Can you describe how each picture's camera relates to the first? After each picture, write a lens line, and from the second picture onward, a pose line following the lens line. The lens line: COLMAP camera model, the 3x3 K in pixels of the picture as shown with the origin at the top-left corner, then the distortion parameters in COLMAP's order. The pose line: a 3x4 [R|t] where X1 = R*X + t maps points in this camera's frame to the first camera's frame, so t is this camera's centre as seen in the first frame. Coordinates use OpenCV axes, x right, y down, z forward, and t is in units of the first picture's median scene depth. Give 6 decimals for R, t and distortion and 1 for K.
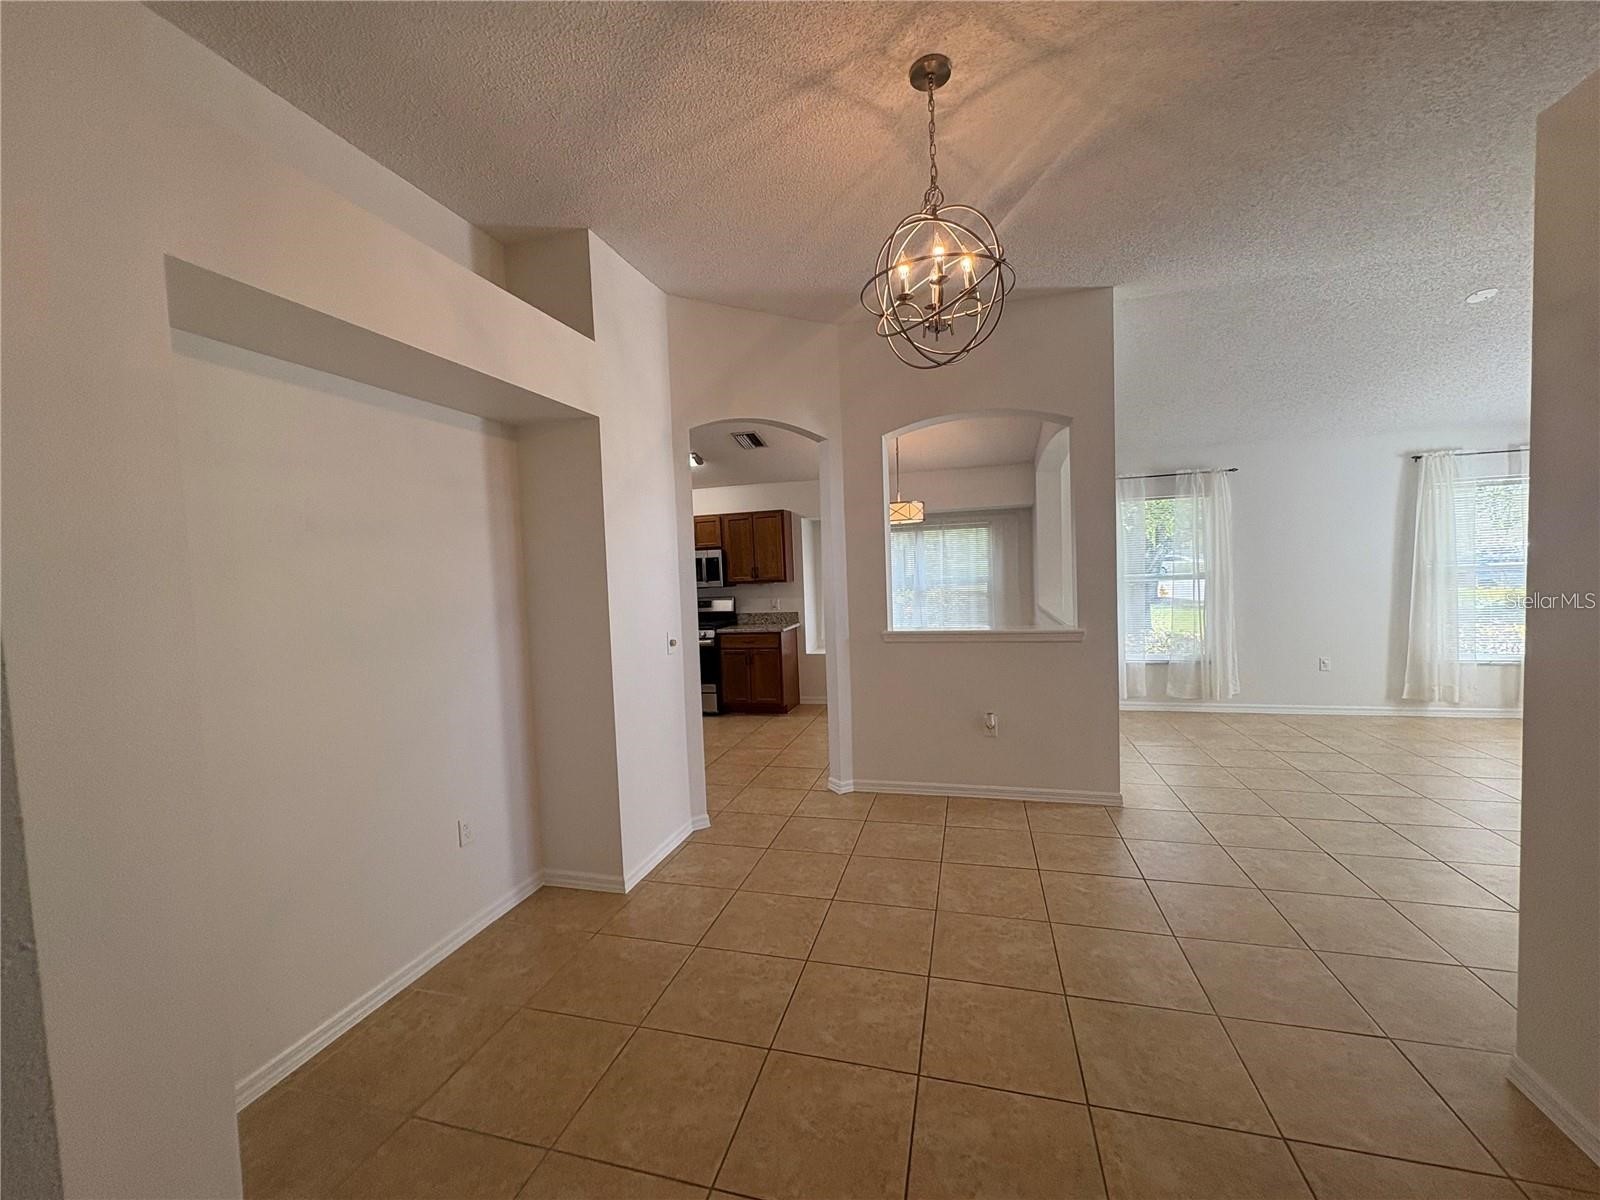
lens RADIAL K [[641.2, 0, 800.5], [0, 641.2, 604.9], [0, 0, 1]] dist [-0.000606, 0.000012]
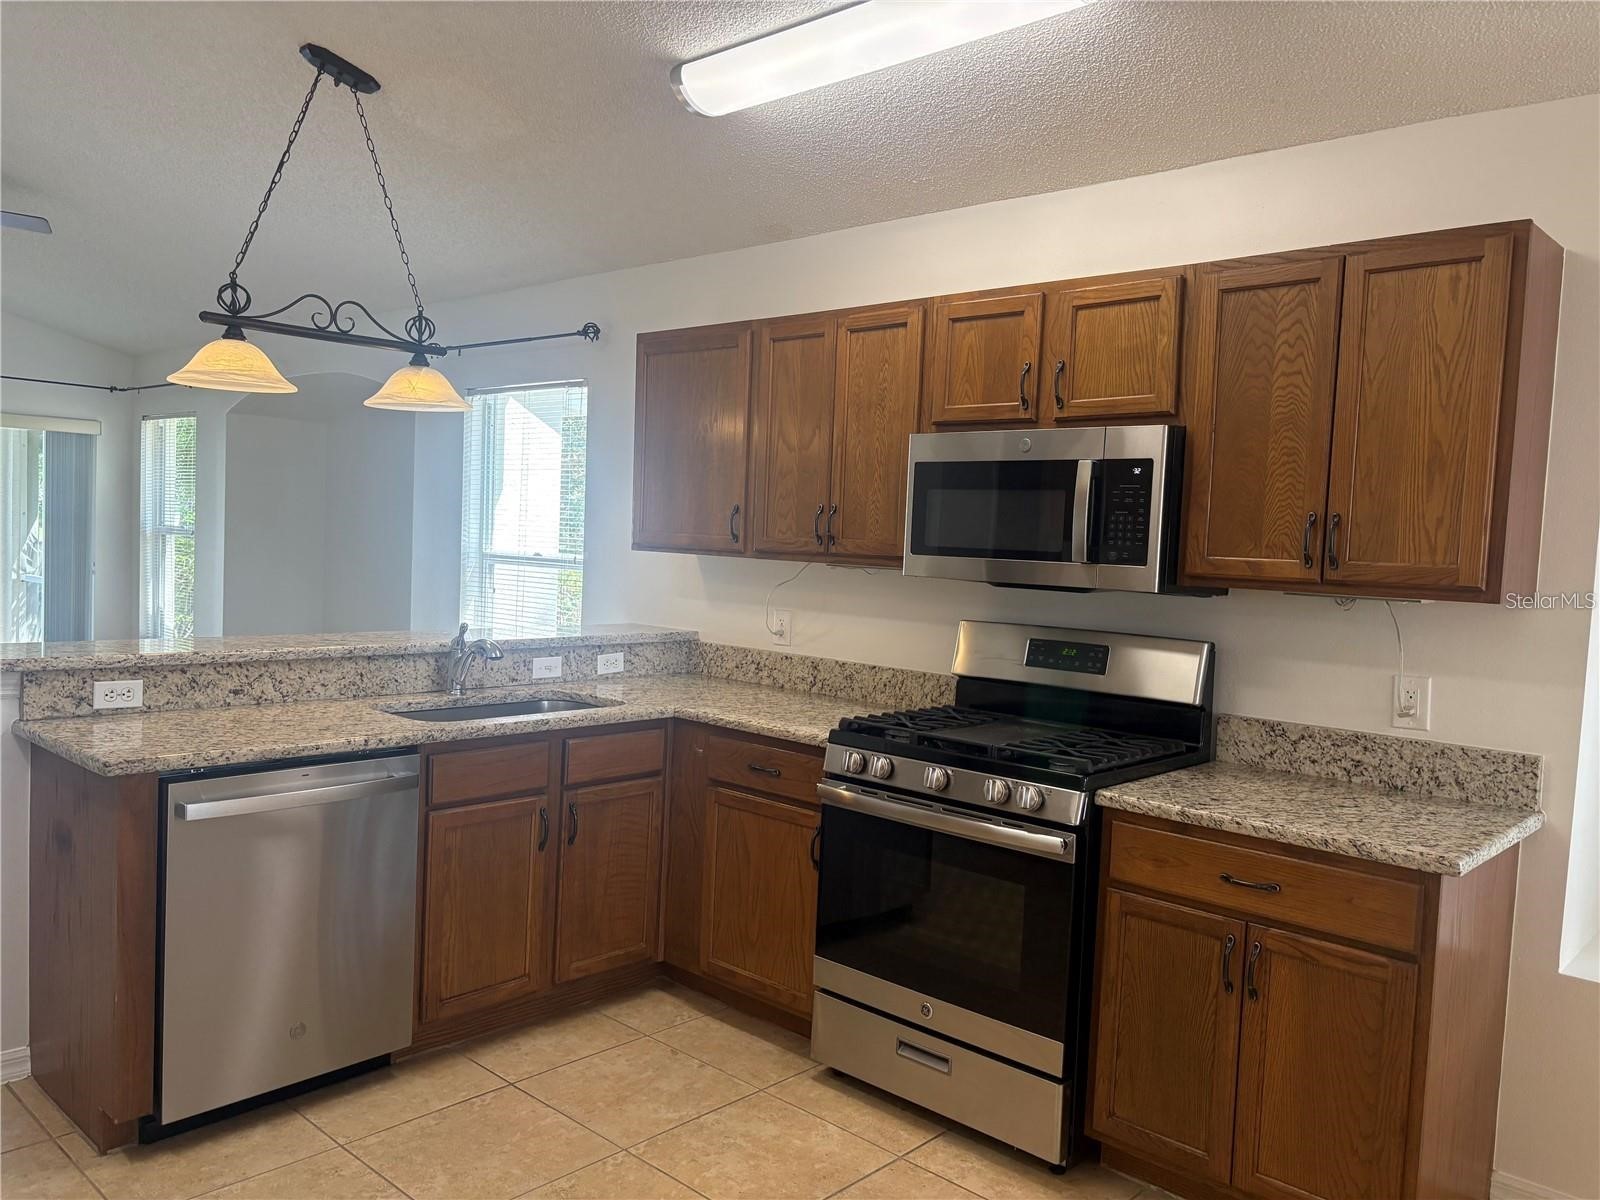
lens RADIAL K [[1205.5, 0, 803.3], [0, 1205.5, 603.1], [0, 0, 1]] dist [0.034477, -0.009082]
pose [[0.887643, 0.107479, -0.447815, -0.042328], [-0.106922, 0.993911, 0.026609, -0.022852], [0.447949, 0.024262, 0.893730, 0.572242]]
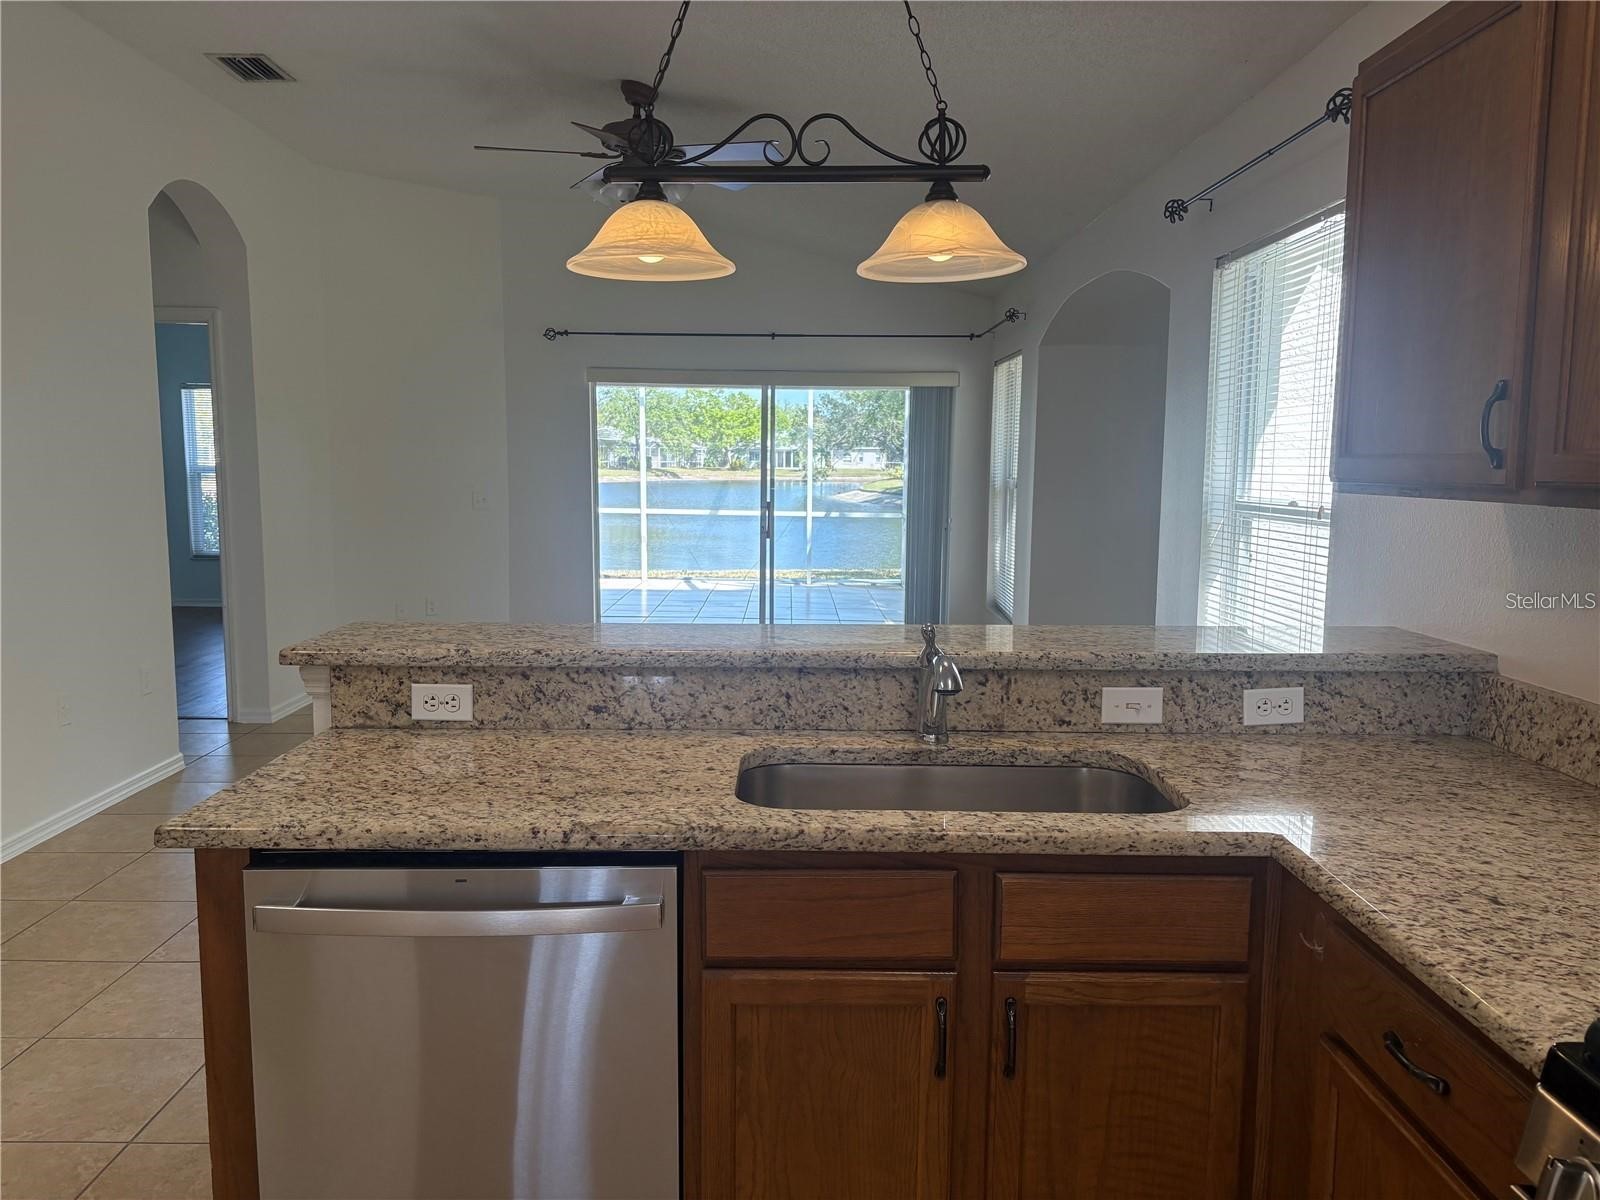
lens RADIAL K [[1205.5, 0, 795.0], [0, 1205.5, 608.2], [0, 0, 1]] dist [0.034477, -0.009082]
pose [[0.272460, 0.161482, -0.948520, -0.176374], [-0.070591, 0.986514, 0.147673, -0.036337], [0.959574, 0.026722, 0.280184, 1.024176]]
